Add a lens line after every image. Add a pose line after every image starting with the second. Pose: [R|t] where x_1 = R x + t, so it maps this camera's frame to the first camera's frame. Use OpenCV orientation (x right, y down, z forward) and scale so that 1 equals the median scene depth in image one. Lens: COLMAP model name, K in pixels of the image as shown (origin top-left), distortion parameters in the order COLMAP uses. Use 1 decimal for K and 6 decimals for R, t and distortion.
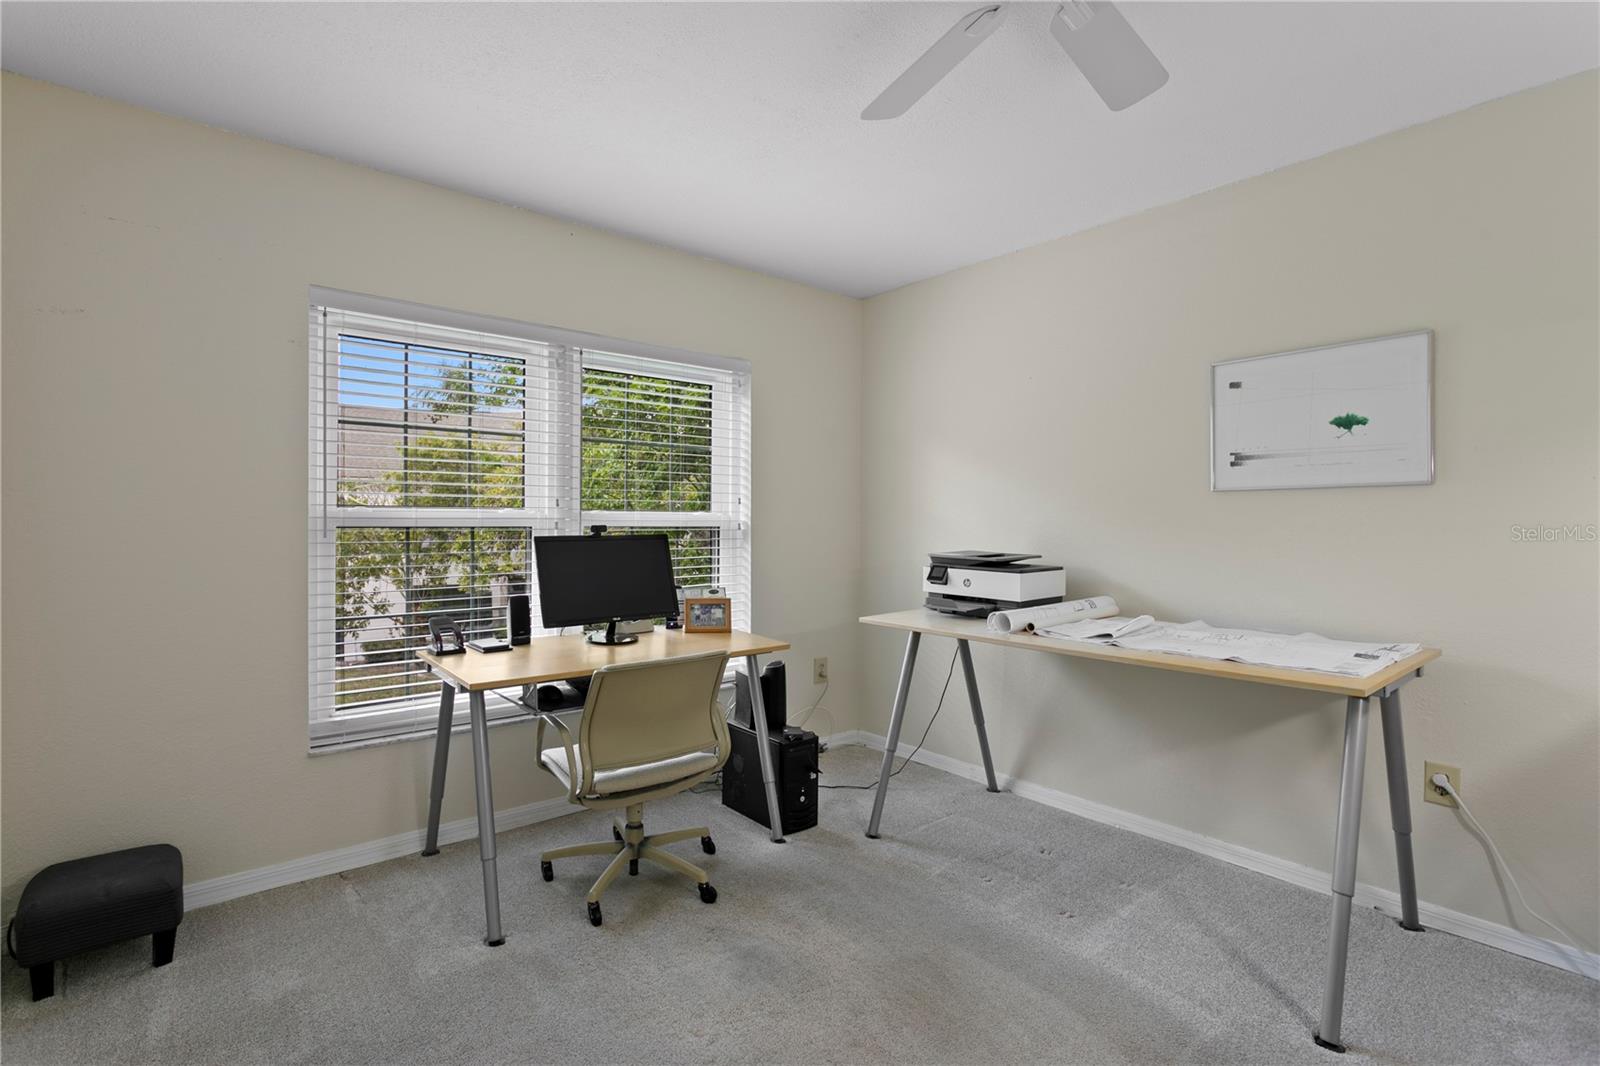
lens RADIAL K [[765.6, 0, 780.2], [0, 765.6, 533.5], [0, 0, 1]] dist [0.004837, 0.001398]
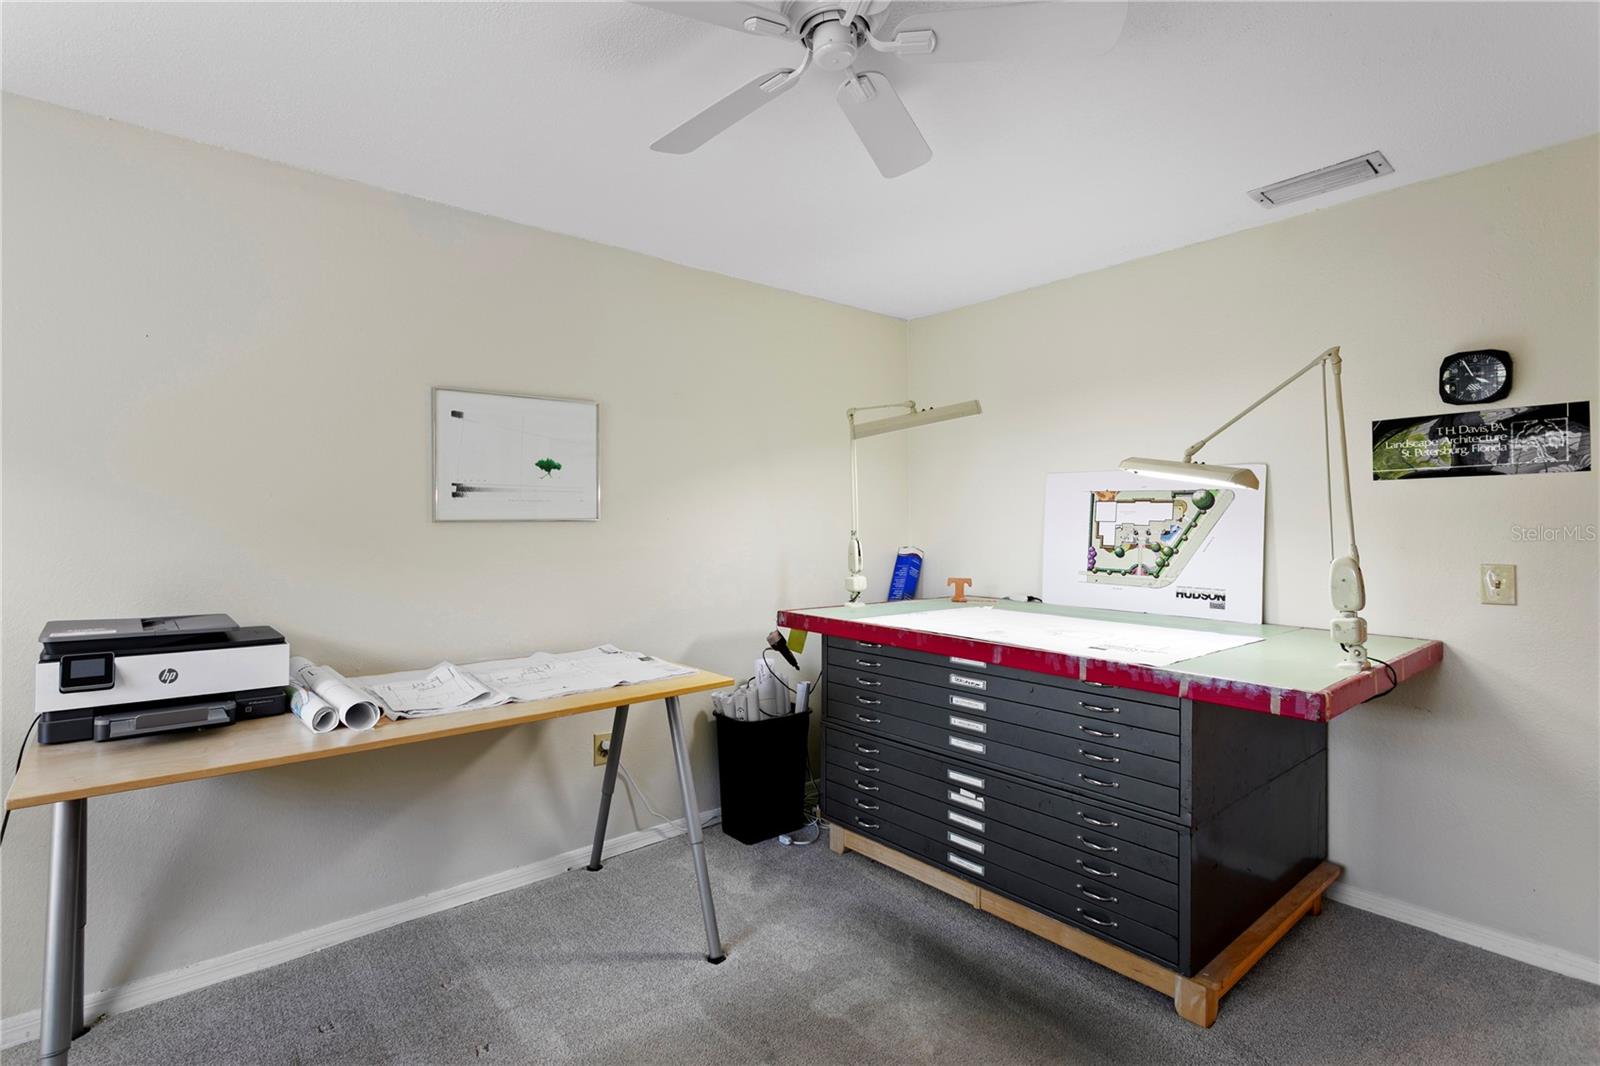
lens RADIAL K [[765.6, 0, 780.2], [0, 765.6, 533.5], [0, 0, 1]] dist [0.004837, 0.001398]
pose [[-0.012829, -0.014819, 0.999808, -0.385674], [0.020844, 0.999669, 0.015085, -0.047888], [-0.999700, 0.021034, -0.012516, 0.604274]]
